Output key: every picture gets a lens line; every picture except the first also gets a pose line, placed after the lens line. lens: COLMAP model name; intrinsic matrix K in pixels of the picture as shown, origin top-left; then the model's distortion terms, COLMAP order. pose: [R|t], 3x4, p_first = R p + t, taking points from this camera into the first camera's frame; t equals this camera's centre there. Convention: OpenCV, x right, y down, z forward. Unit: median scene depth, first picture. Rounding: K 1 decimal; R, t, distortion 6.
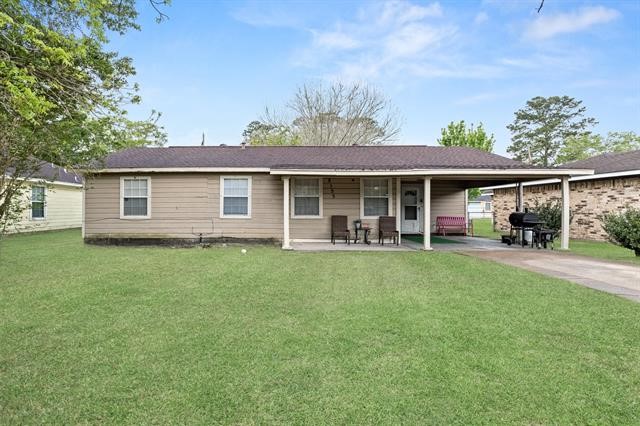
lens RADIAL K [[341.6, 0, 310.2], [0, 341.6, 204.1], [0, 0, 1]] dist [0.000809, 0.000847]
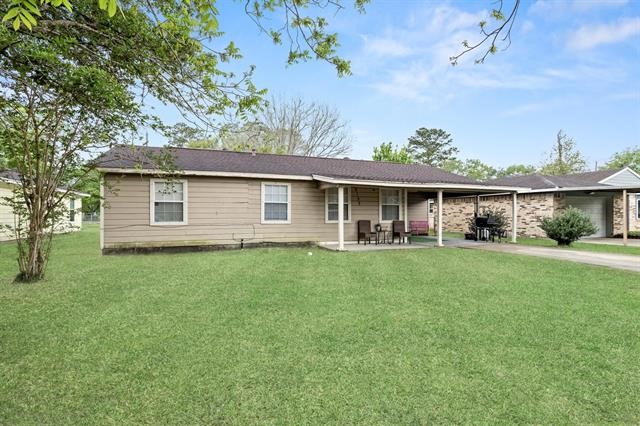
lens RADIAL K [[322.8, 0, 319.4], [0, 322.8, 213.5], [0, 0, 1]] dist [-0.015136, 0.000152]
pose [[0.925100, 0.000705, 0.379723, -0.468038], [-0.005415, 0.999921, 0.011337, -0.000583], [-0.379685, -0.012544, 0.925031, 0.045321]]
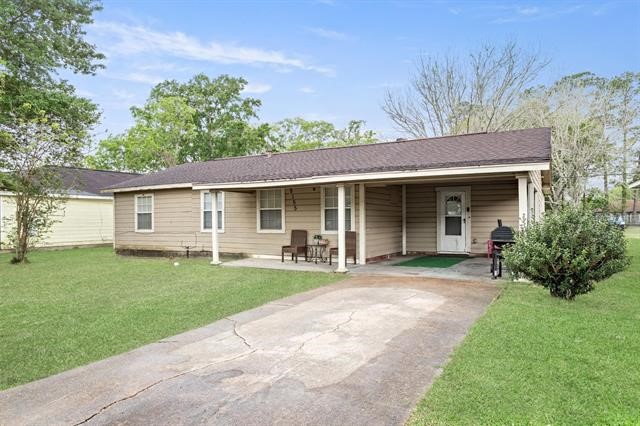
lens RADIAL K [[455.0, 0, 319.4], [0, 455.0, 215.5], [0, 0, 1]] dist [0.051606, 0.003879]
pose [[0.868736, -0.012914, -0.495106, 0.711320], [0.013588, 0.999905, -0.002238, -0.000441], [0.495088, -0.004783, 0.868830, -0.002930]]
